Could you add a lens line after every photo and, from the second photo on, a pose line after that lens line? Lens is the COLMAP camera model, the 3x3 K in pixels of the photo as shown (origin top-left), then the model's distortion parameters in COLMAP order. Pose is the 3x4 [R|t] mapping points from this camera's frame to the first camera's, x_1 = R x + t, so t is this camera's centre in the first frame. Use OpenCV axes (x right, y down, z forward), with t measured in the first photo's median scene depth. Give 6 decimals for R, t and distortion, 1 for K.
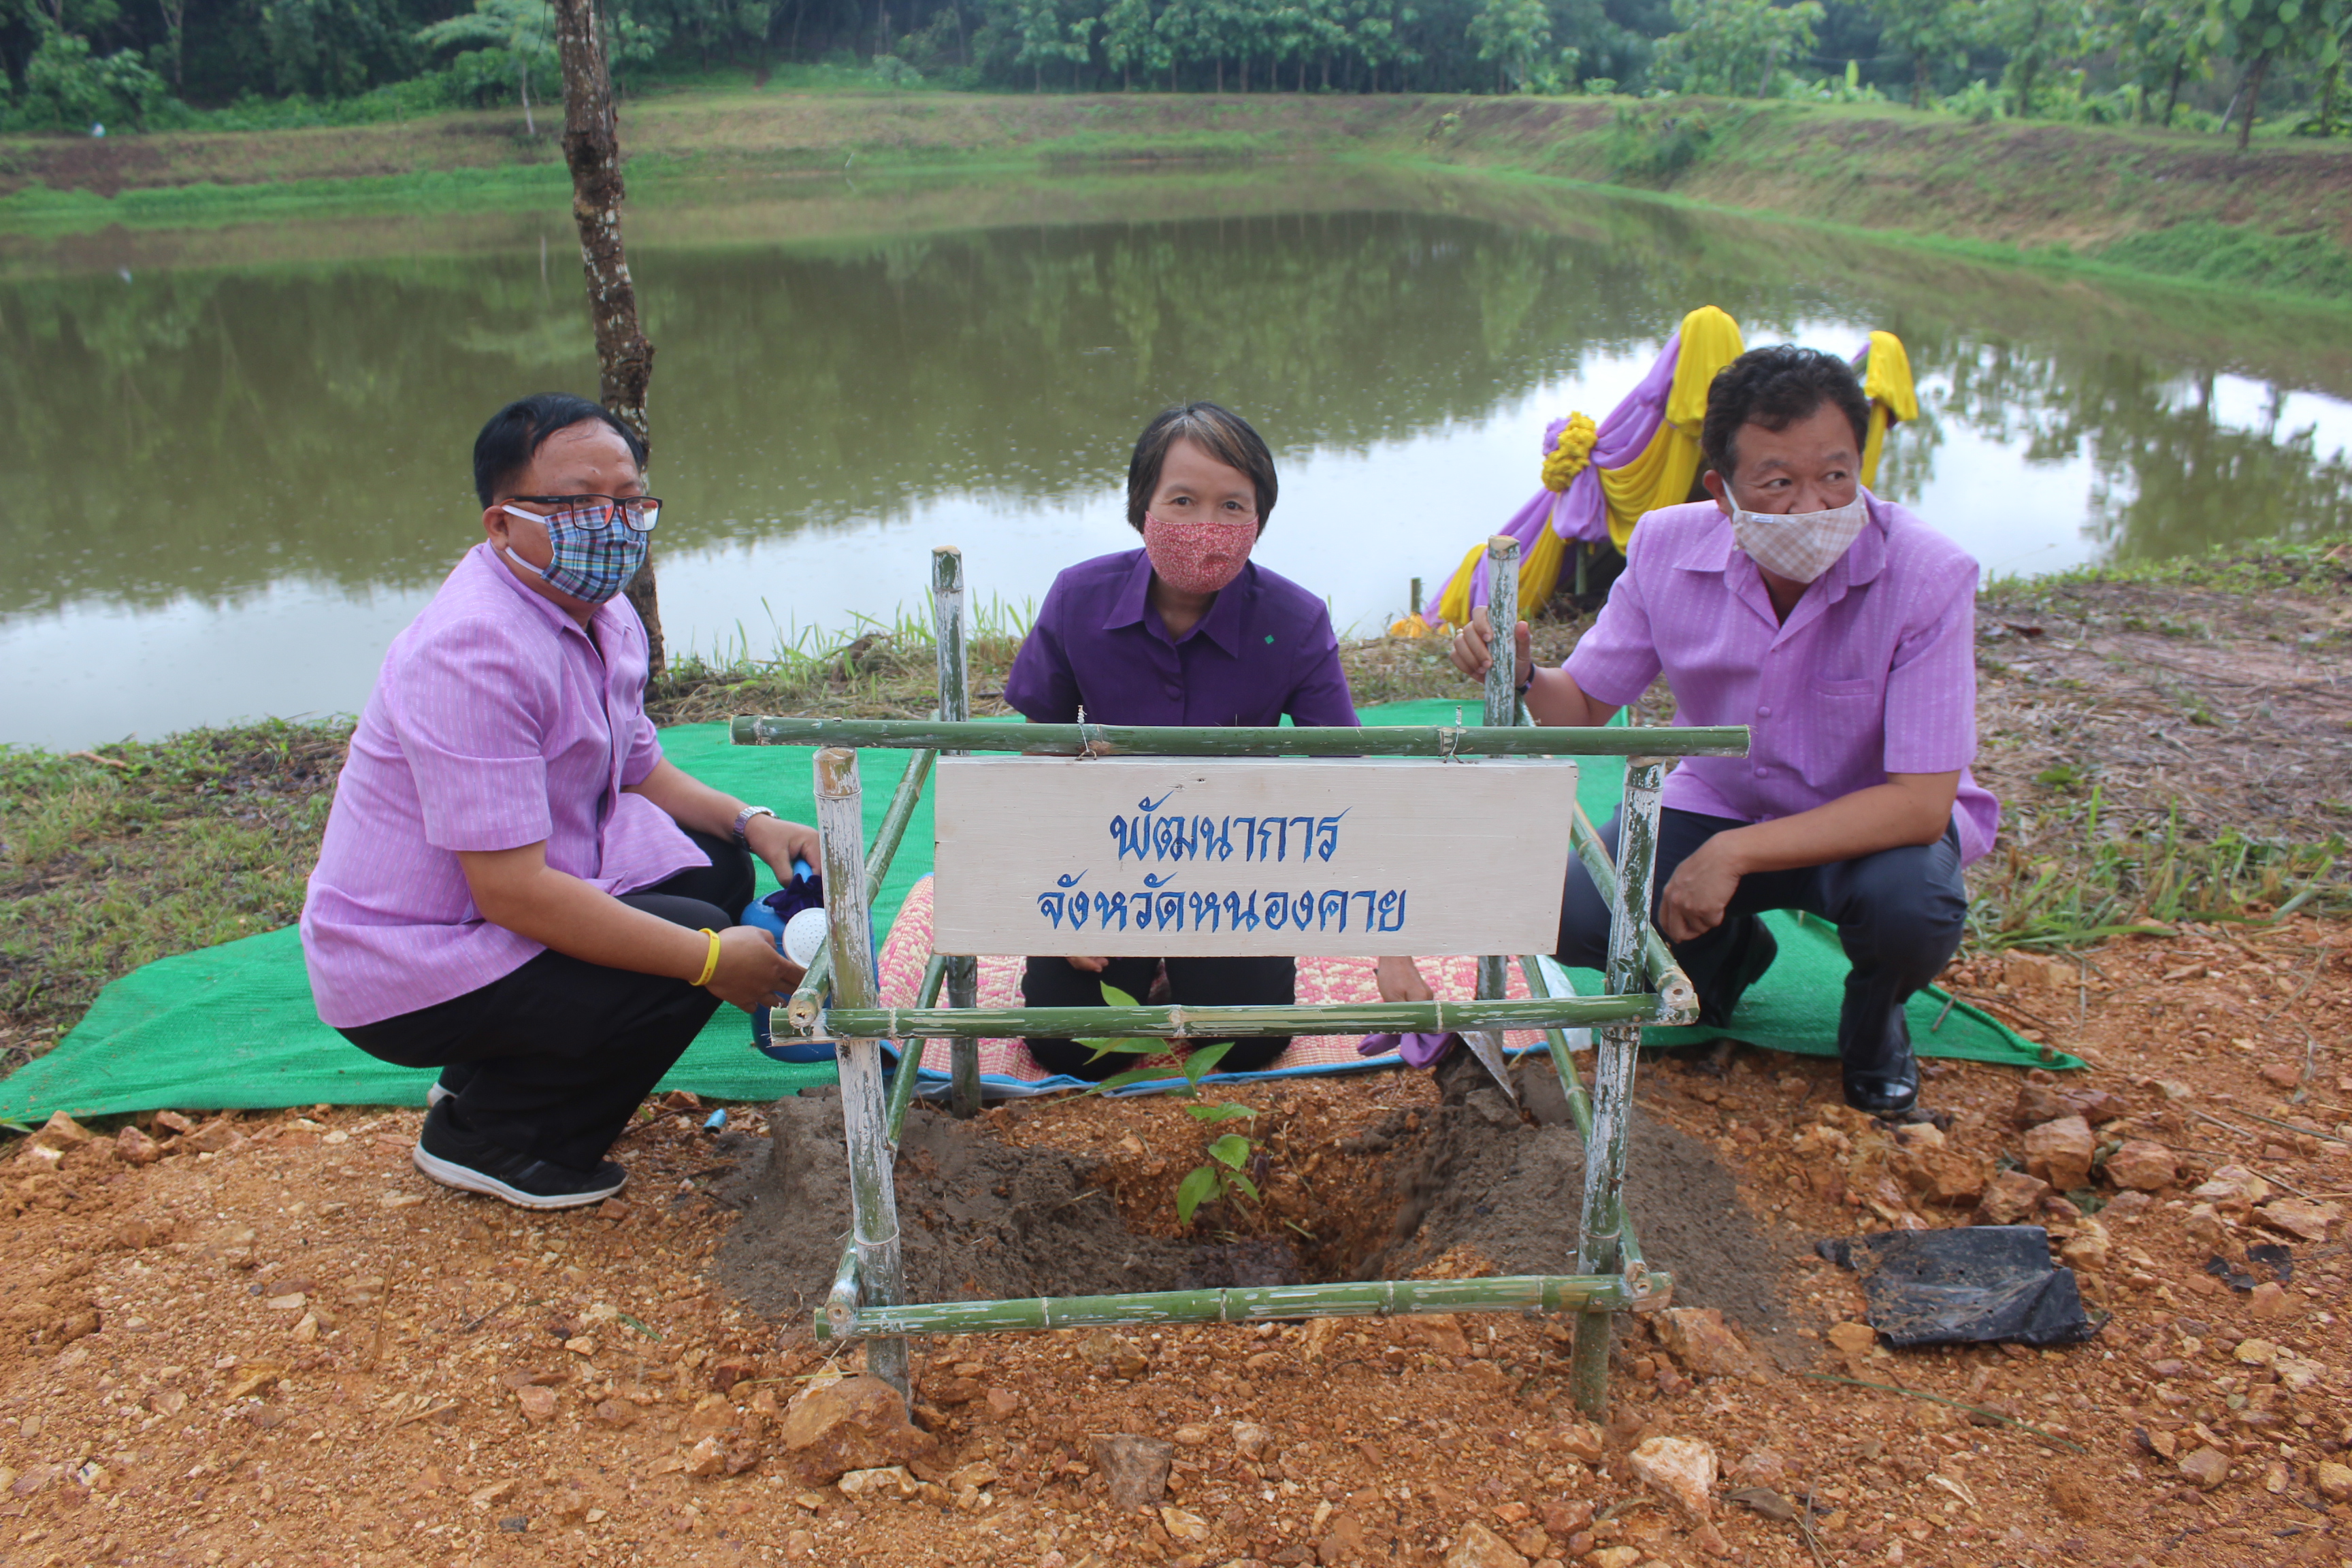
lens RADIAL K [[1951.9, 0, 1158.7], [0, 1951.9, 783.4], [0, 0, 1]] dist [-0.168231, 0.147072]
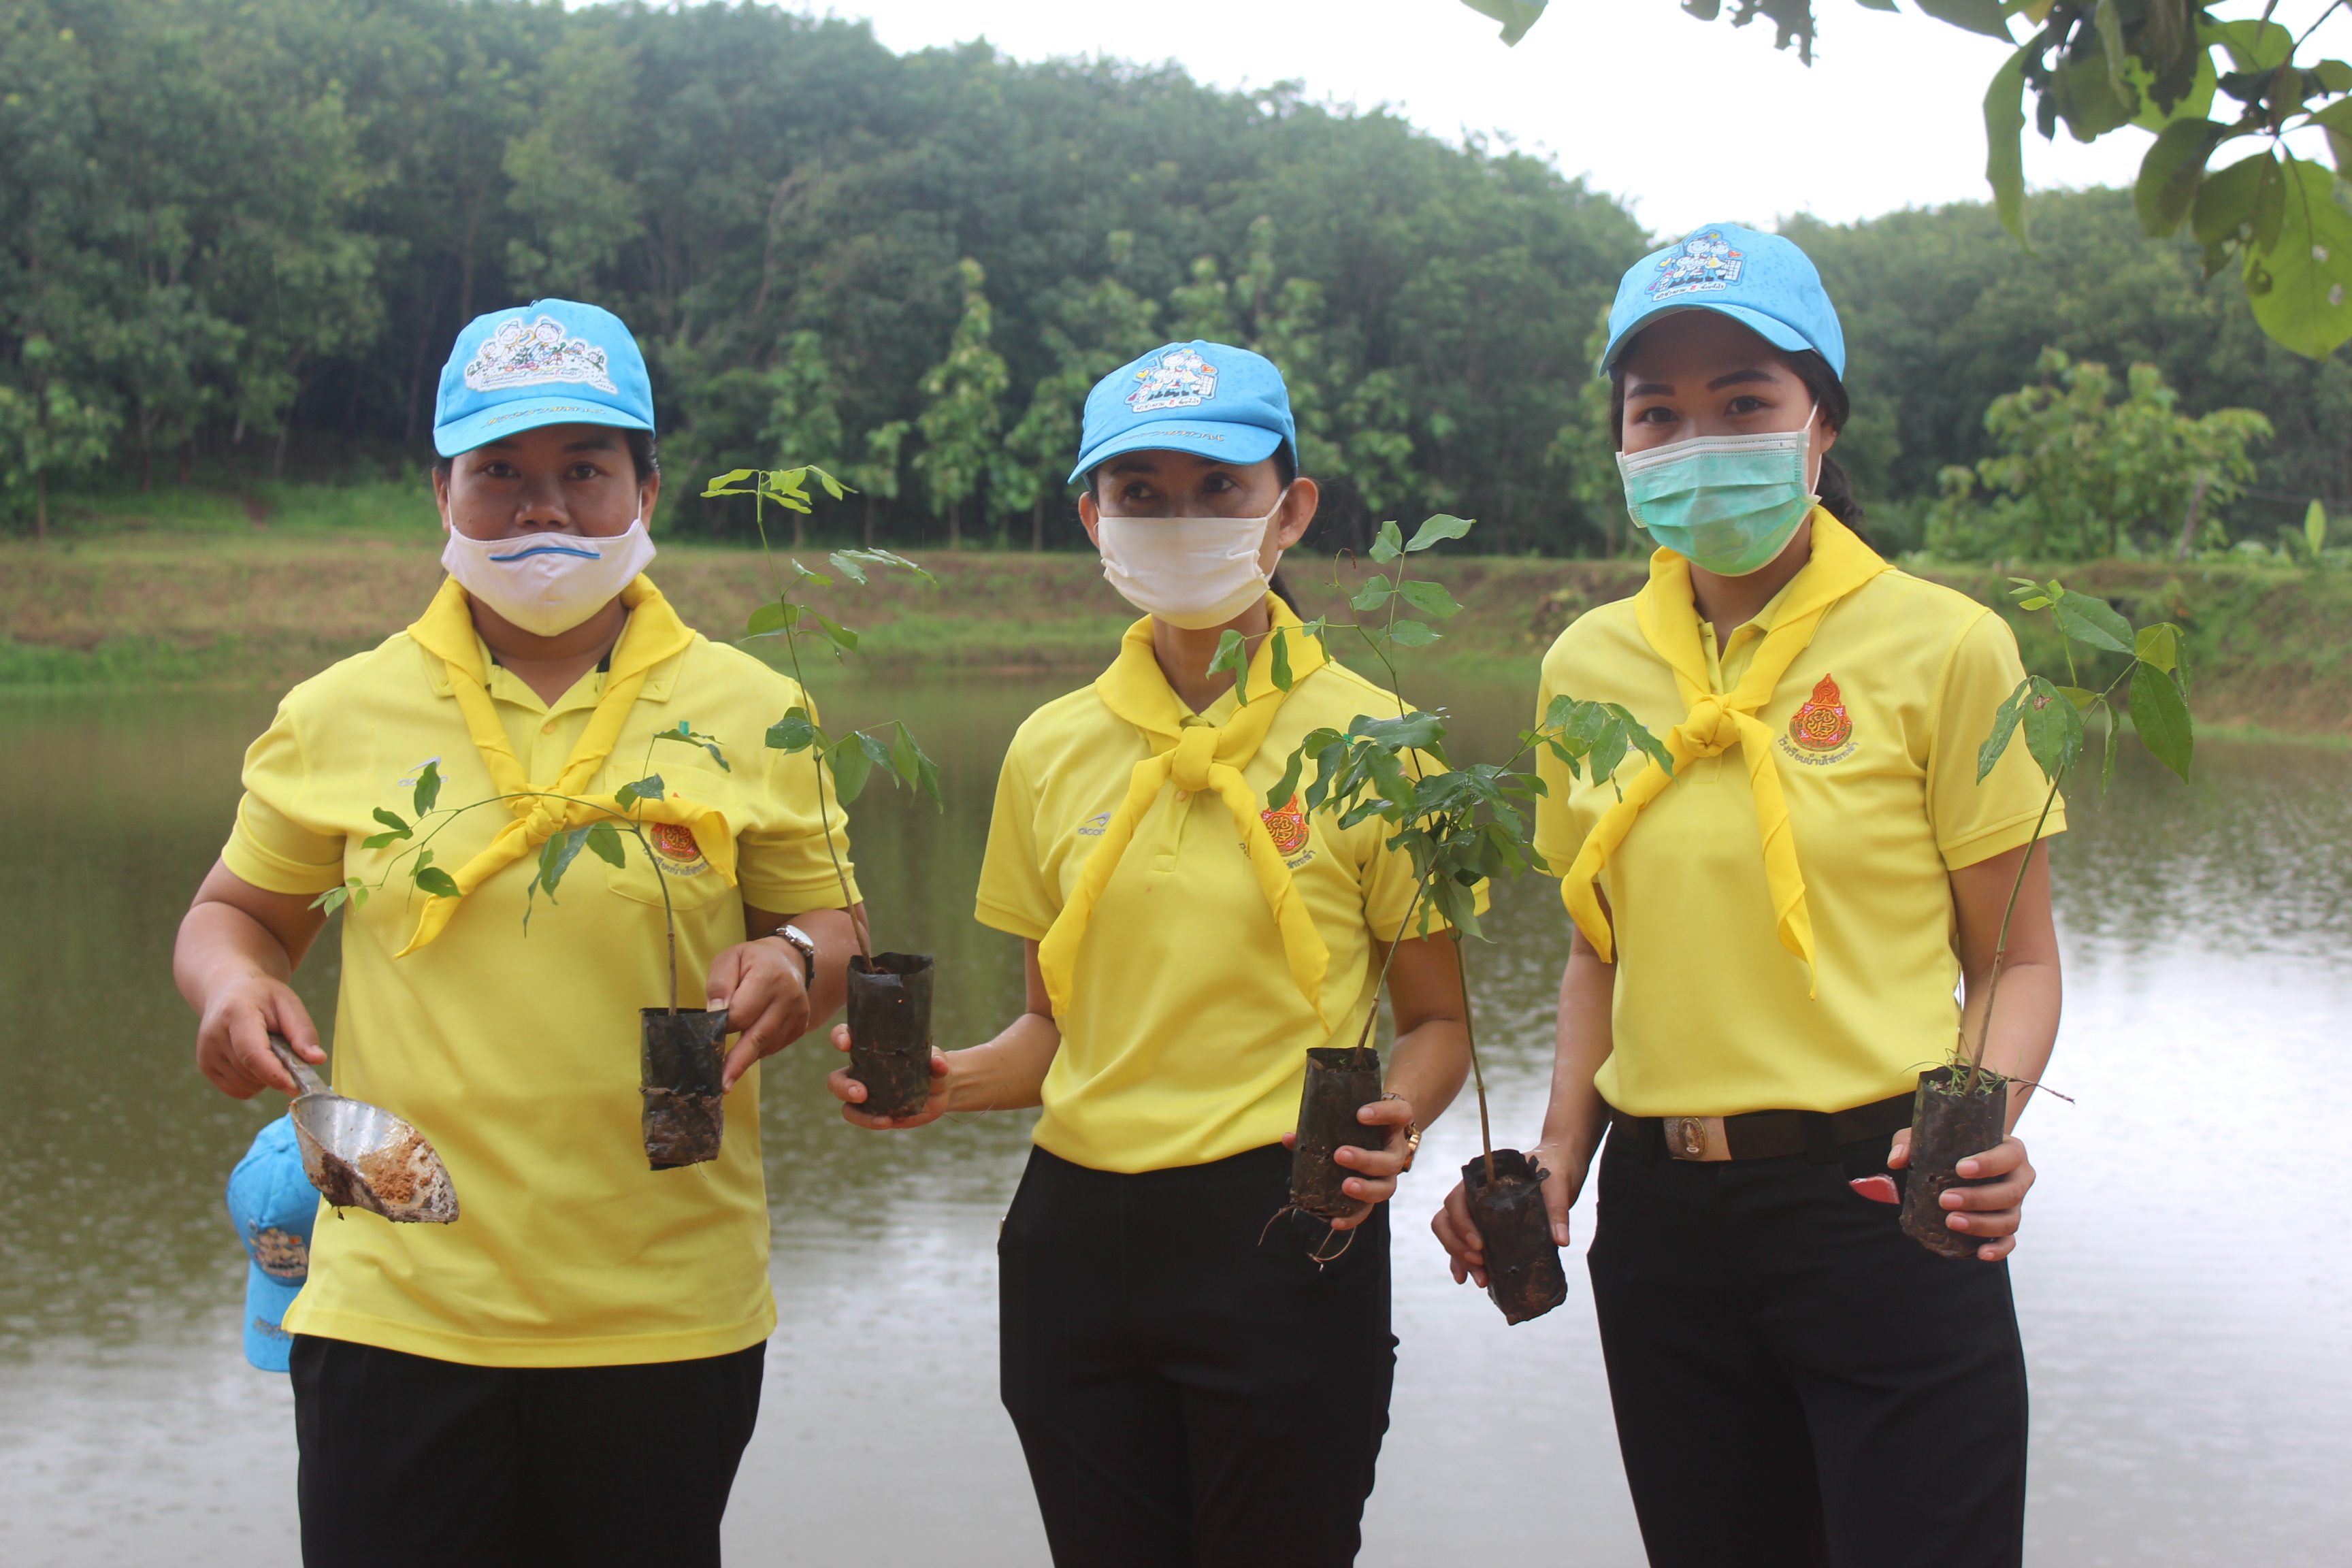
lens RADIAL K [[3728.4, 0, 1161.9], [0, 3728.4, 783.0], [0, 0, 1]] dist [-0.043462, 0.191272]
pose [[0.982583, 0.002874, 0.185803, -4.954668], [0.049301, 0.960016, -0.275568, 0.414206], [-0.179166, 0.279929, 0.943154, -1.091622]]
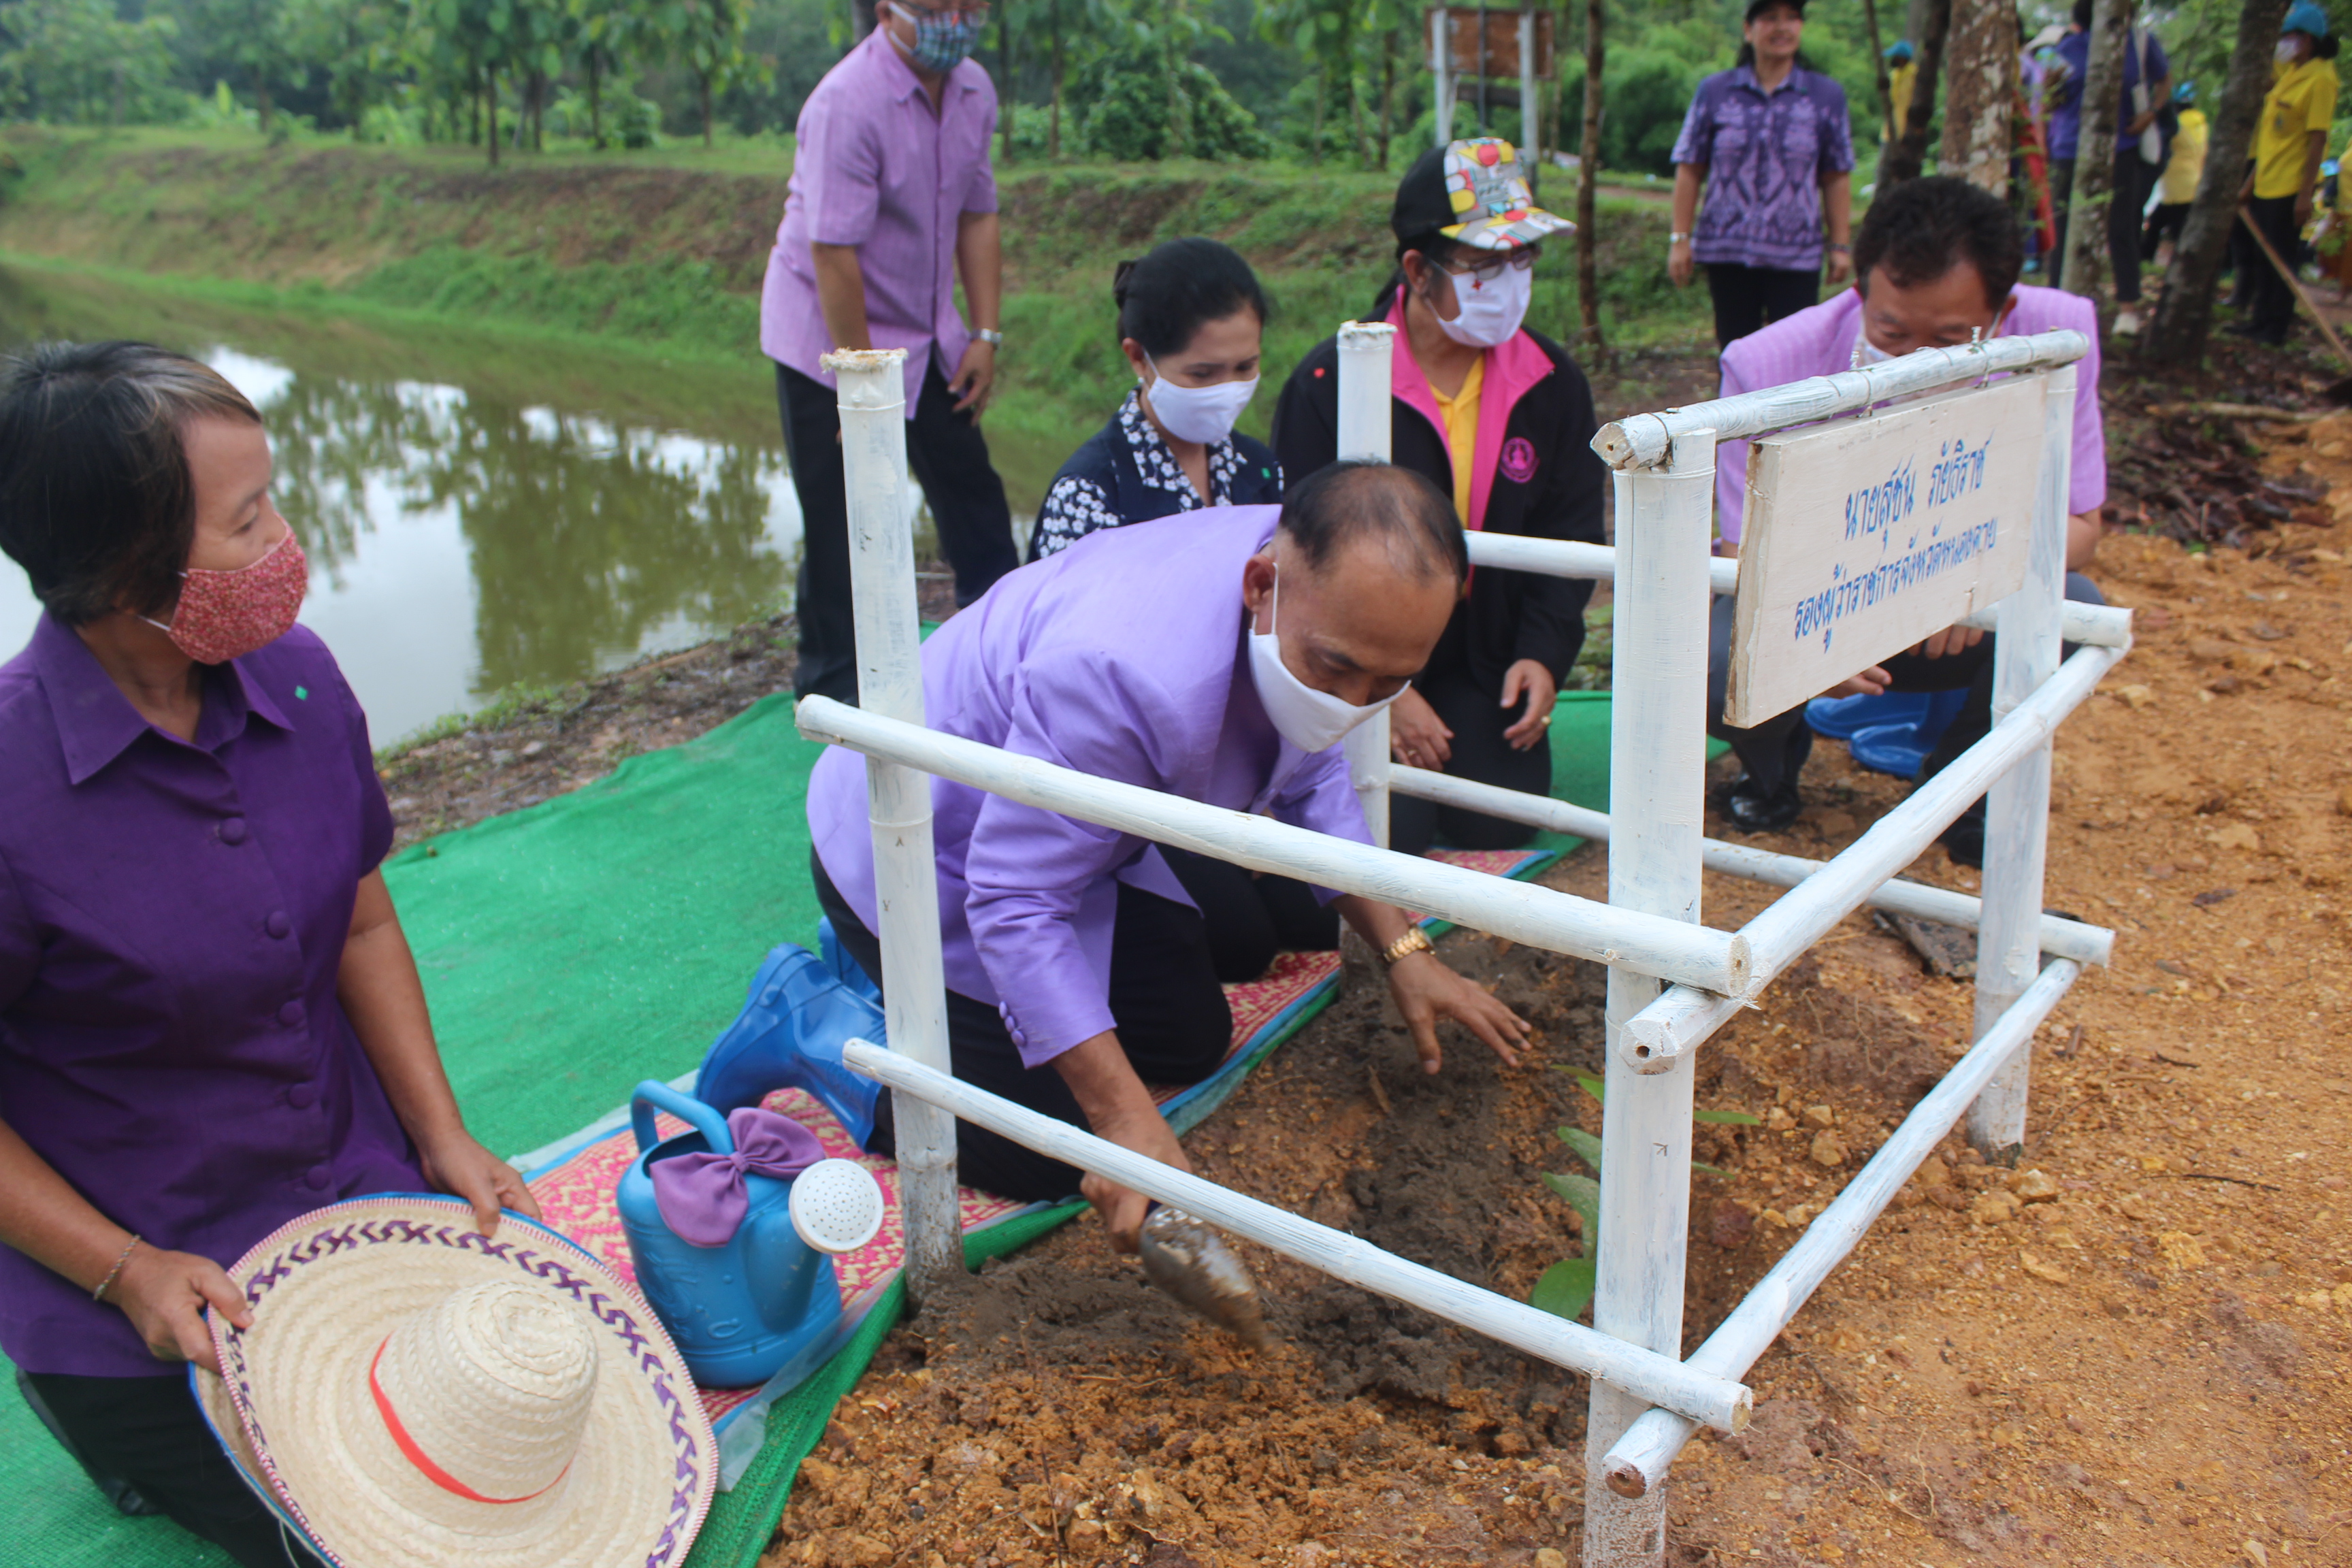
lens RADIAL K [[1919.9, 0, 1152.7], [0, 1919.9, 765.2], [0, 0, 1]] dist [-0.167854, 0.140633]
pose [[0.784663, -0.185252, 0.591596, 3.258348], [0.193894, 0.979766, 0.049631, -0.424379], [-0.588820, 0.075763, 0.804706, 1.158530]]
